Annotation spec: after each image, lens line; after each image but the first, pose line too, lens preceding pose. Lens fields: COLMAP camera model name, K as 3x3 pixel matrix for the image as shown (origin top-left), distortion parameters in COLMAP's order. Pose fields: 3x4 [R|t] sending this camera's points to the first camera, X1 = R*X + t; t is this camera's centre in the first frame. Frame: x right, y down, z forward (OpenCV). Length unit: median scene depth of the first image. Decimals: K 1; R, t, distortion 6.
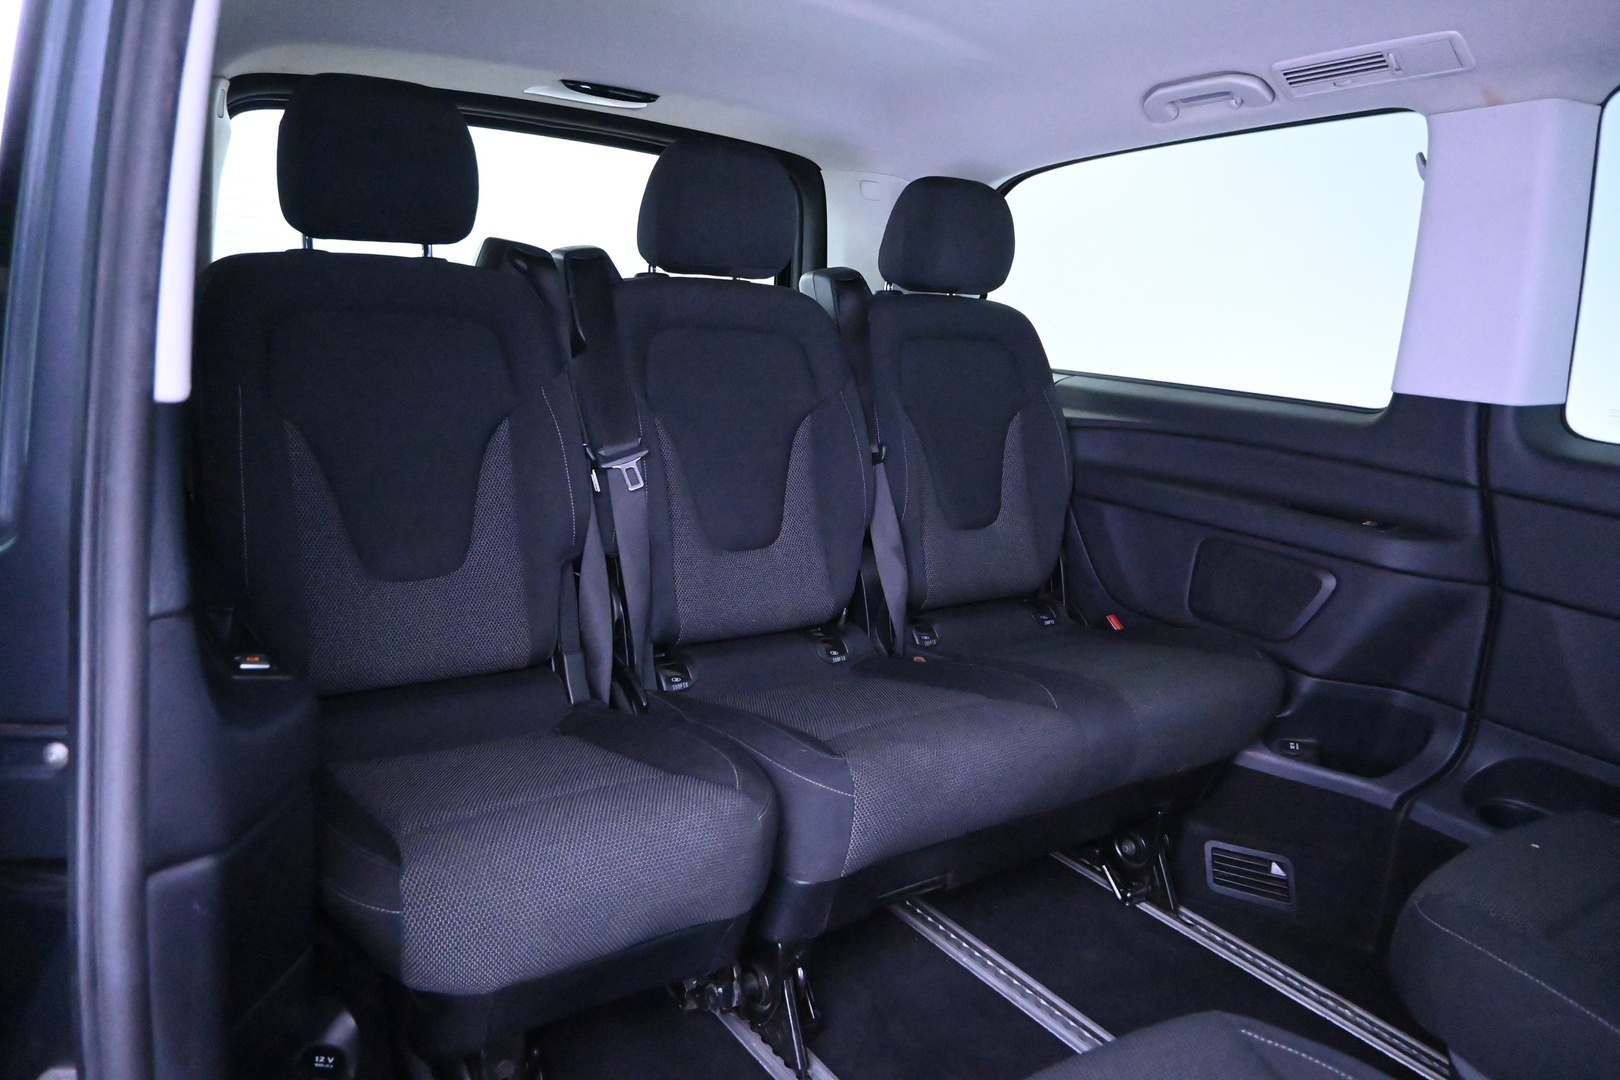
lens RADIAL K [[1104.8, 0, 810.0], [0, 1104.8, 540.0], [0, 0, 1]] dist [-0.005287, -0.003272]
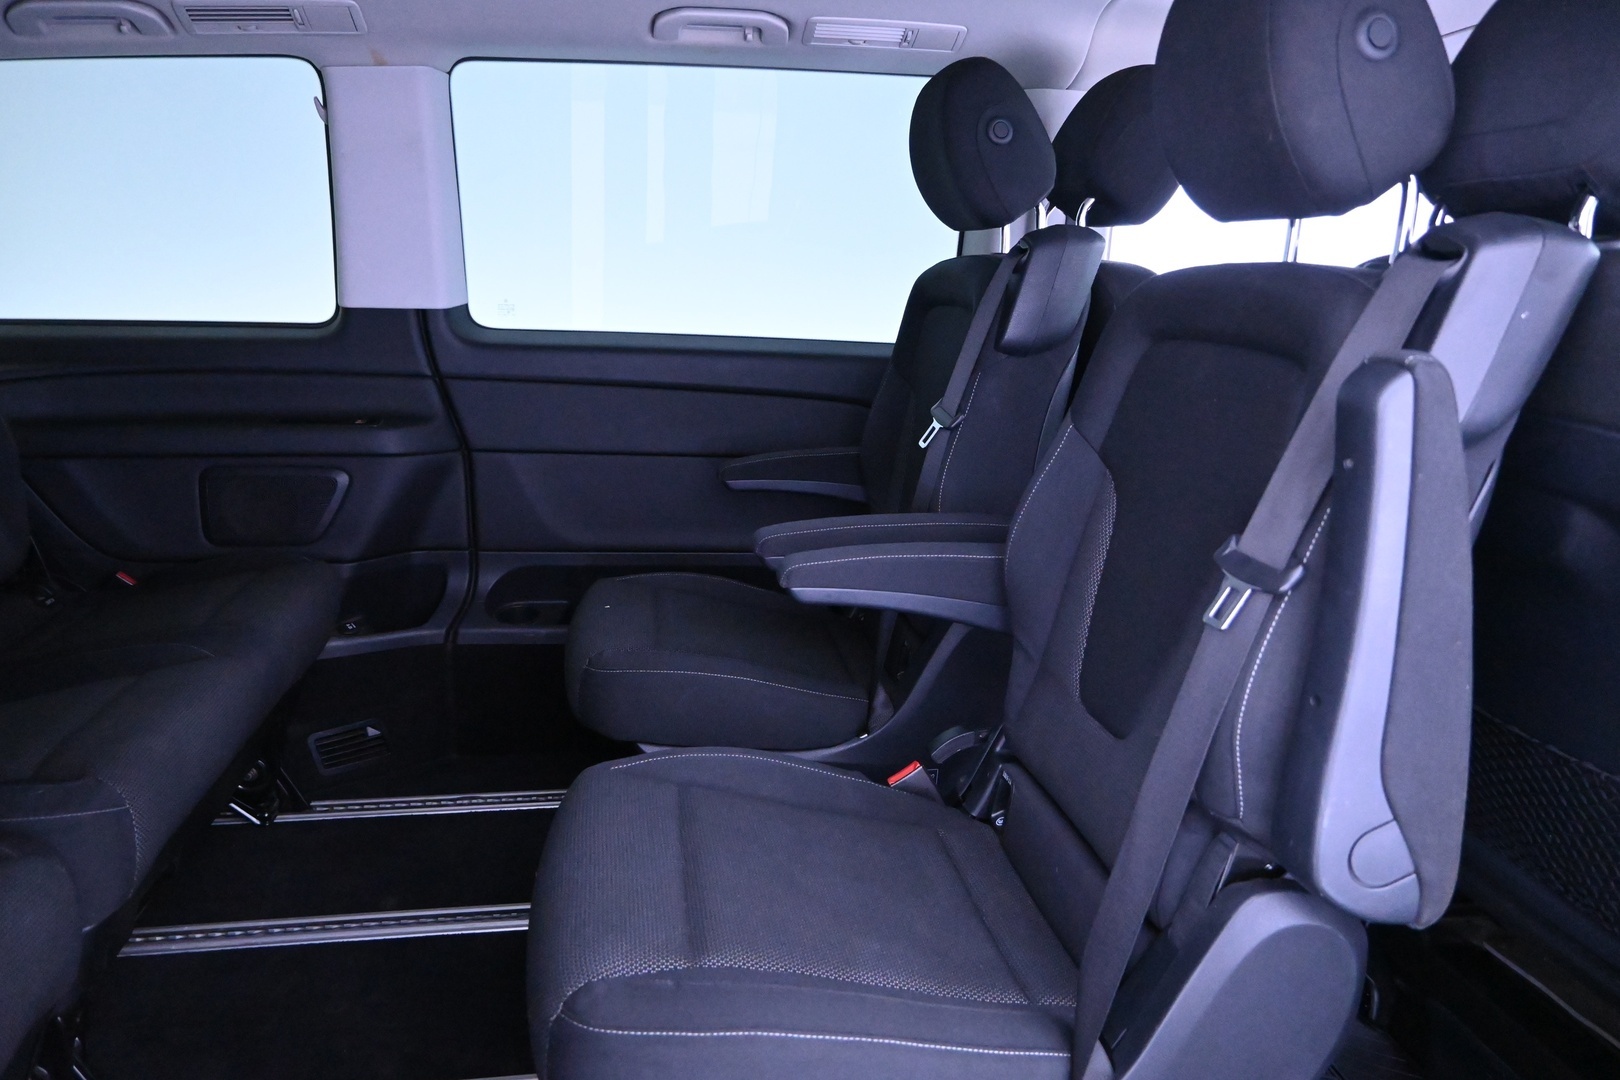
lens RADIAL K [[1104.8, 0, 810.0], [0, 1104.8, 540.0], [0, 0, 1]] dist [-0.005287, -0.003272]
pose [[0.431786, -0.277881, 0.858104, -0.336078], [0.200493, 0.957129, 0.209063, -0.045108], [-0.879411, 0.081773, 0.468988, 0.042083]]
